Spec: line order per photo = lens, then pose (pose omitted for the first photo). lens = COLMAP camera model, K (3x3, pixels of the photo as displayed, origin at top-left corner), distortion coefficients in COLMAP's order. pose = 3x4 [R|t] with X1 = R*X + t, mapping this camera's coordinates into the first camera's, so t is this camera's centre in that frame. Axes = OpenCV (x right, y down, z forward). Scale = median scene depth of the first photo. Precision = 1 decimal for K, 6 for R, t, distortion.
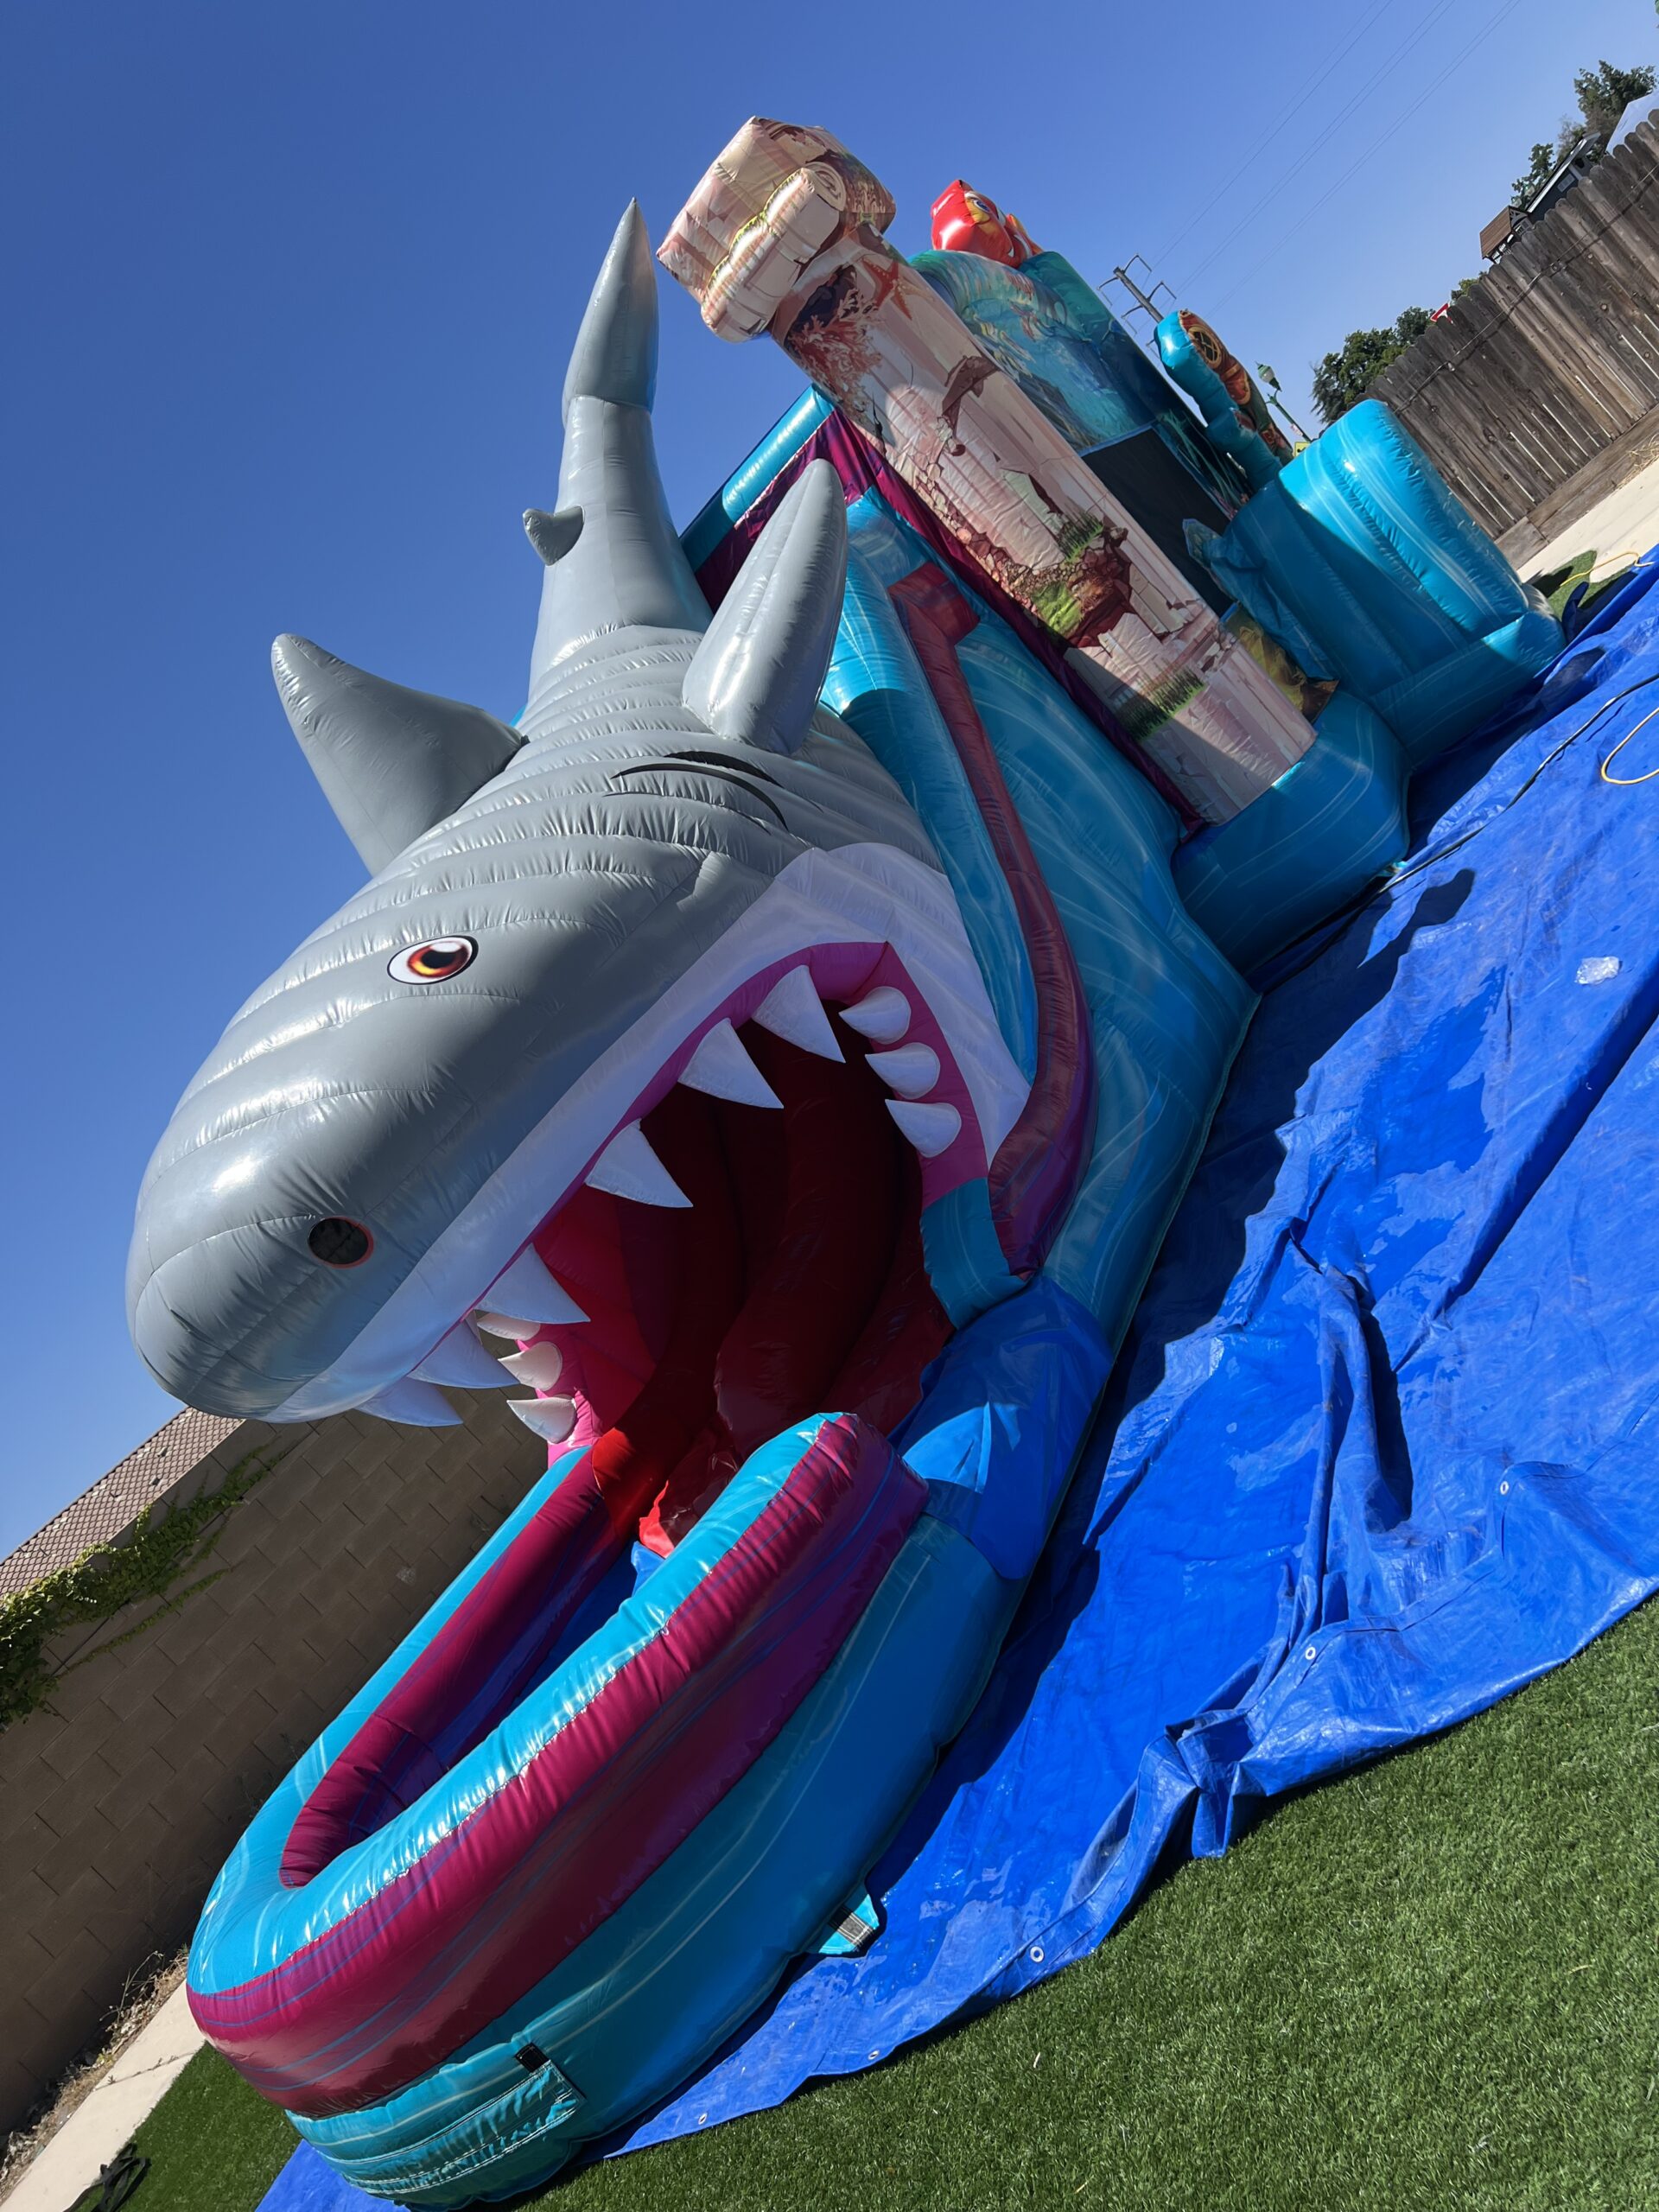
lens RADIAL K [[1656.3, 0, 821.2], [0, 1656.3, 1100.8], [0, 0, 1]] dist [0.036828, 0.001194]
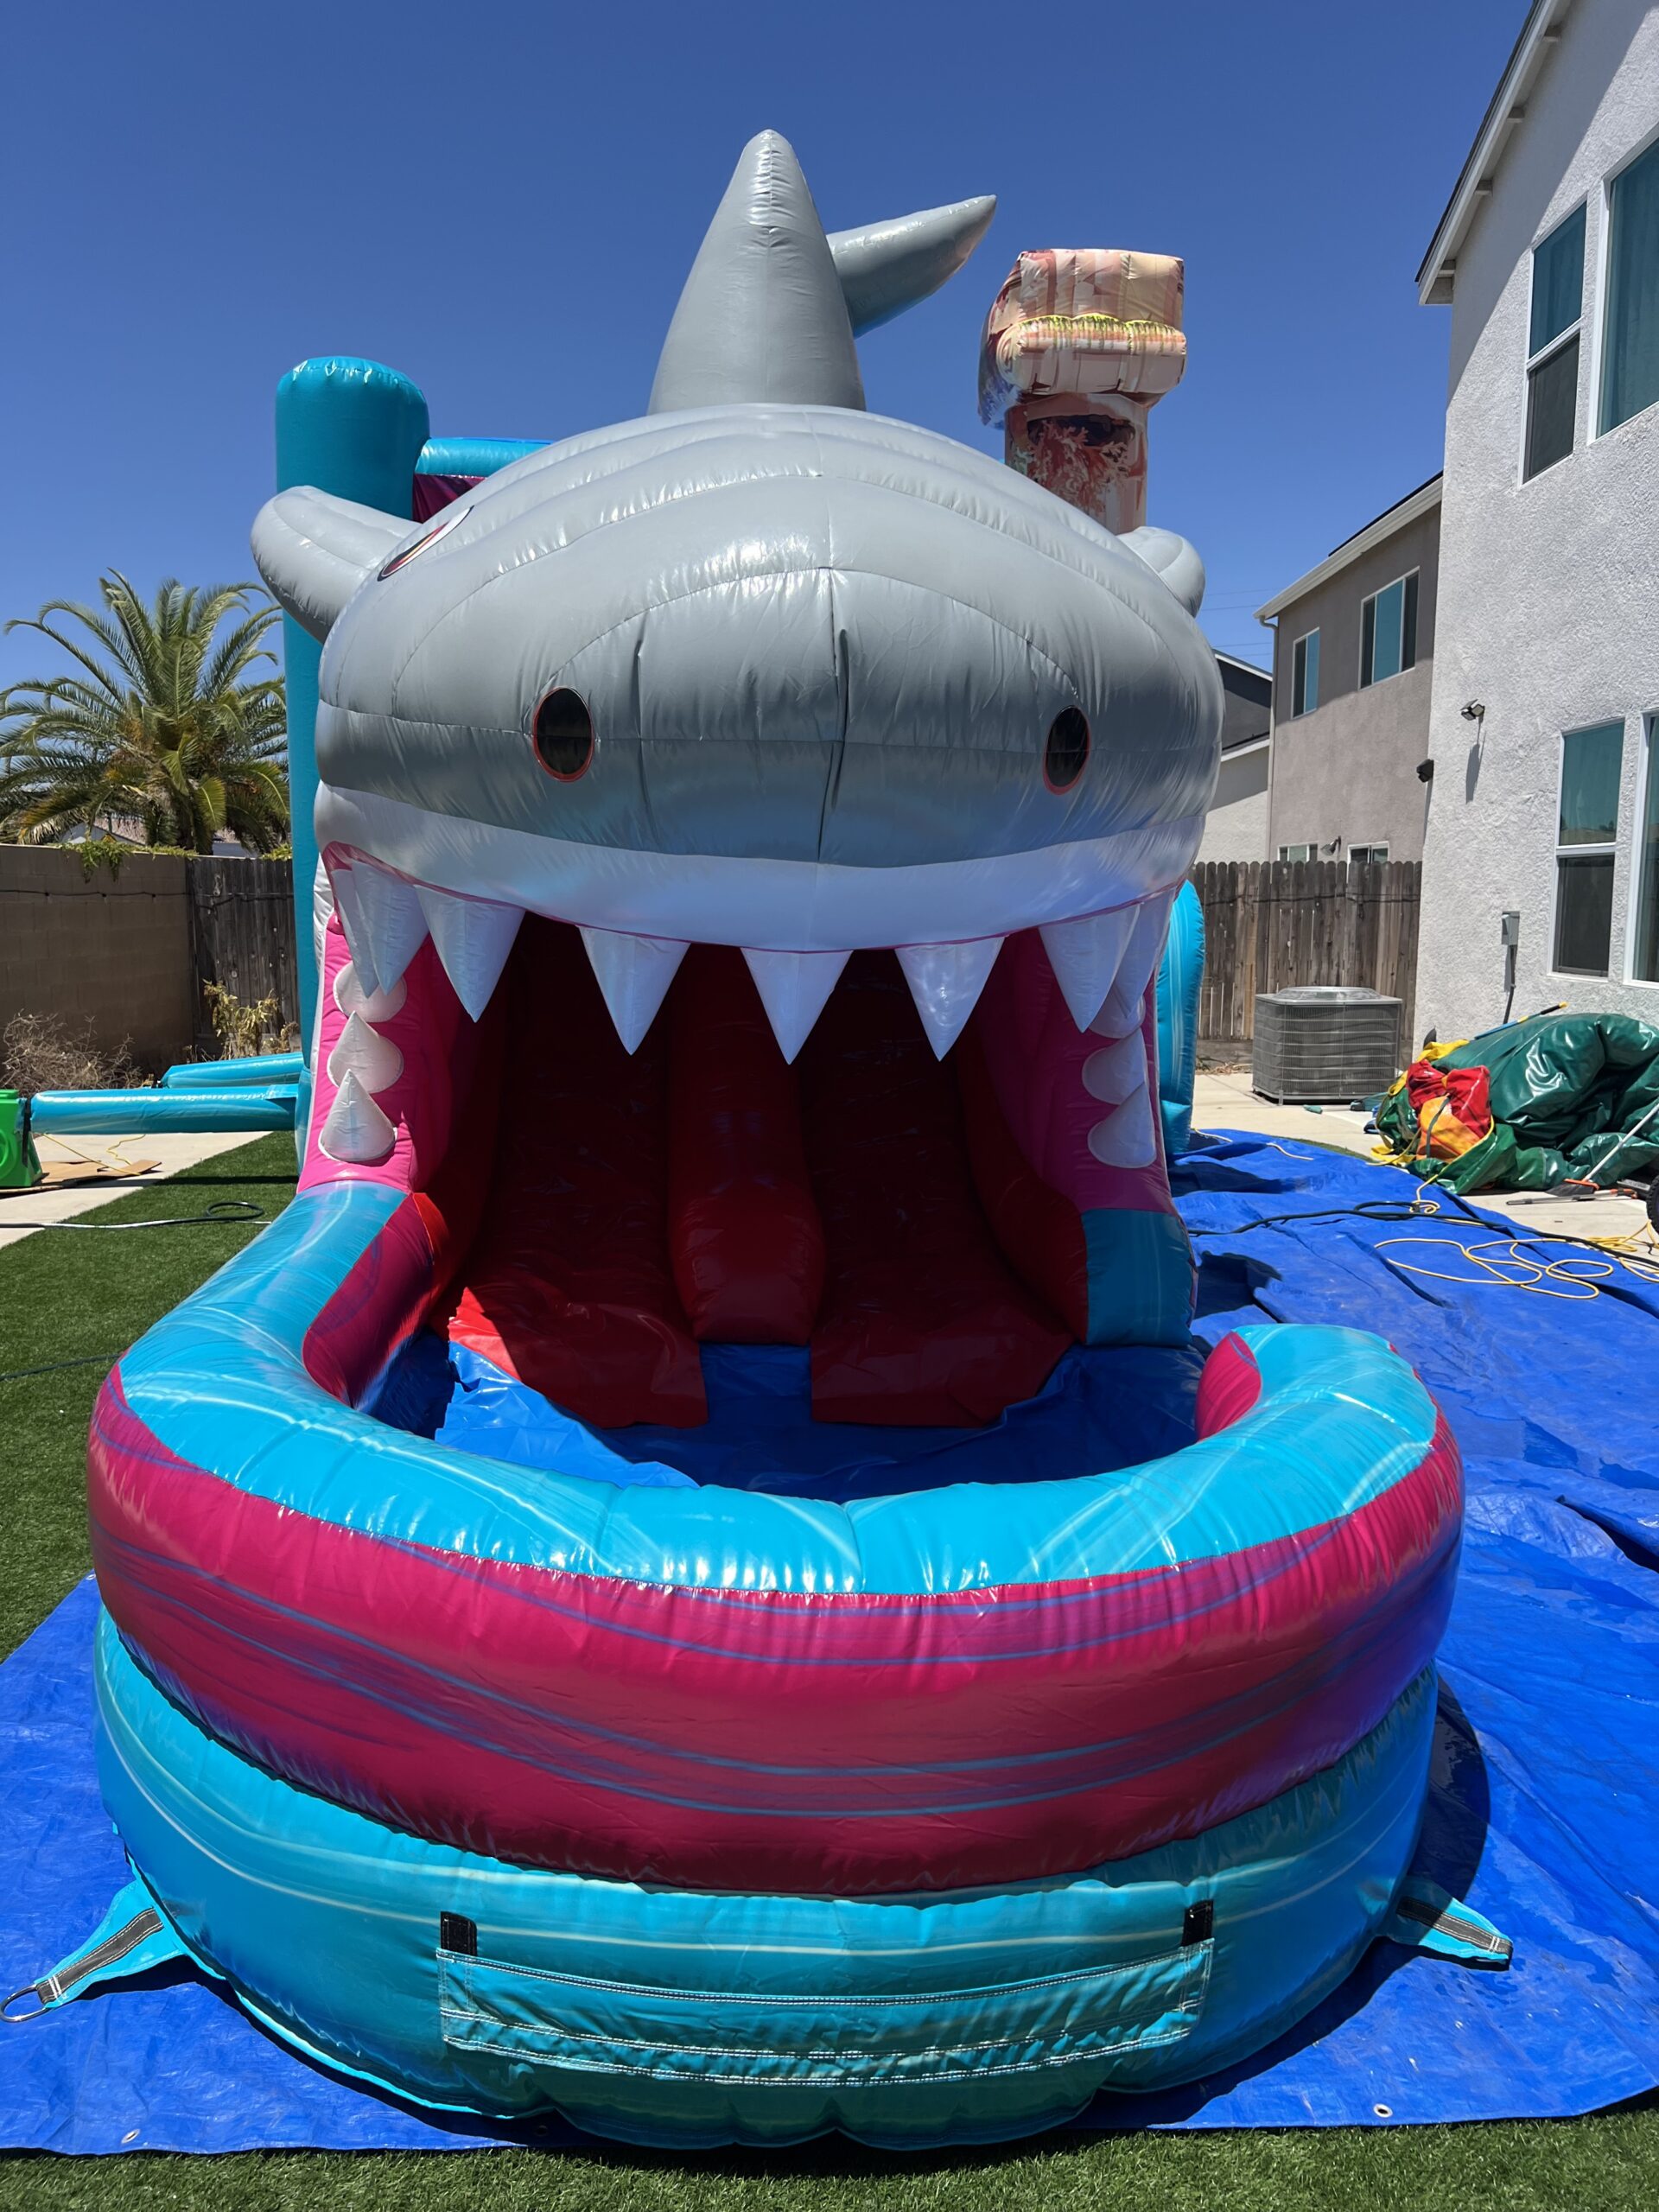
lens RADIAL K [[1656.3, 0, 828.8], [0, 1656.3, 1110.8], [0, 0, 1]] dist [0.036828, 0.001194]
pose [[0.595879, 0.619710, 0.510772, -0.409285], [-0.503959, 0.783753, -0.362982, 0.341866], [-0.625263, -0.041115, 0.779330, 0.336727]]
